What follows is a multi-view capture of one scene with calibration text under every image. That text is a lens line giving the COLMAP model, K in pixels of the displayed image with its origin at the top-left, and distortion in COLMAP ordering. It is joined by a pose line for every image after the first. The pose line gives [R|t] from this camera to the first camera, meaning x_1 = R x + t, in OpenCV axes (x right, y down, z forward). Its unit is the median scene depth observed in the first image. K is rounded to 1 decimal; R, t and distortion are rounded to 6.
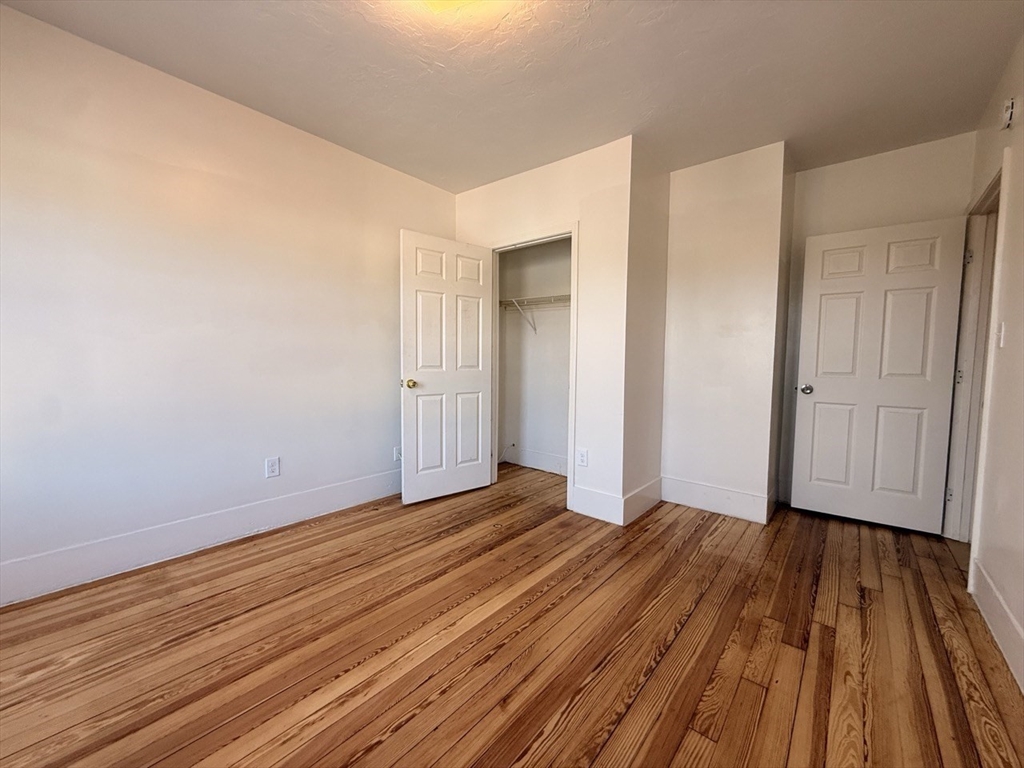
lens RADIAL K [[406.4, 0, 510.2], [0, 406.4, 383.2], [0, 0, 1]] dist [0.000883, 0.000110]
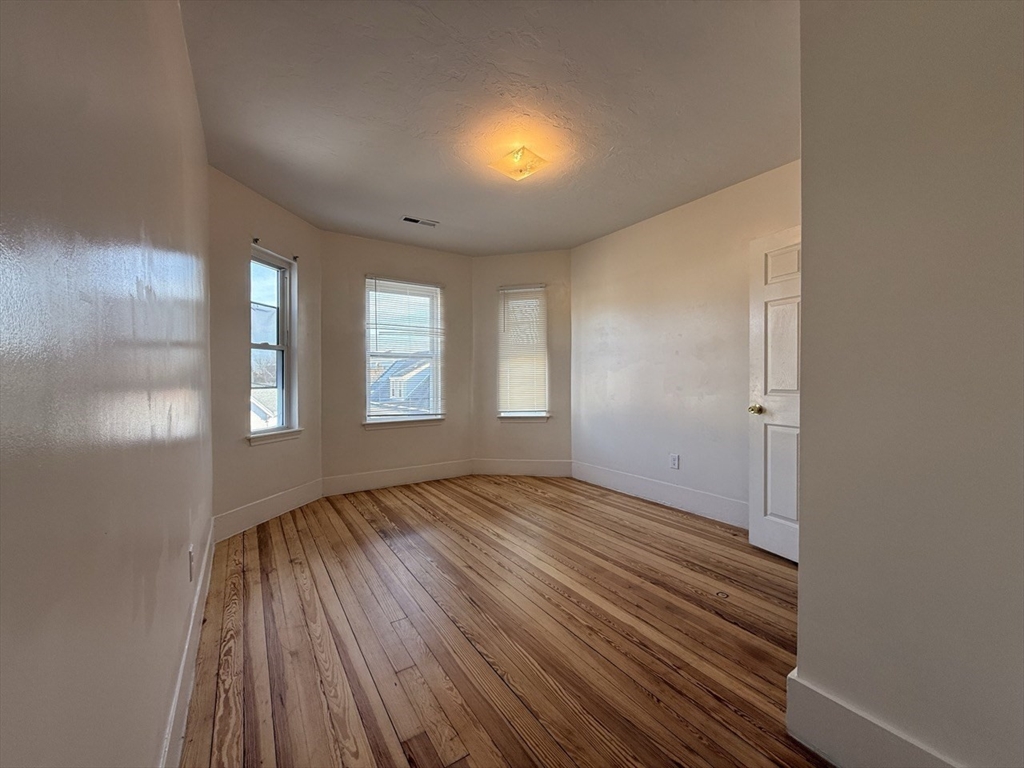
lens RADIAL K [[406.4, 0, 510.2], [0, 406.4, 383.2], [0, 0, 1]] dist [0.000883, 0.000110]
pose [[-0.281258, 0.003335, -0.959626, 0.983860], [-0.053355, 0.998393, 0.019108, -0.056779], [0.958148, 0.056575, -0.280628, 0.952671]]
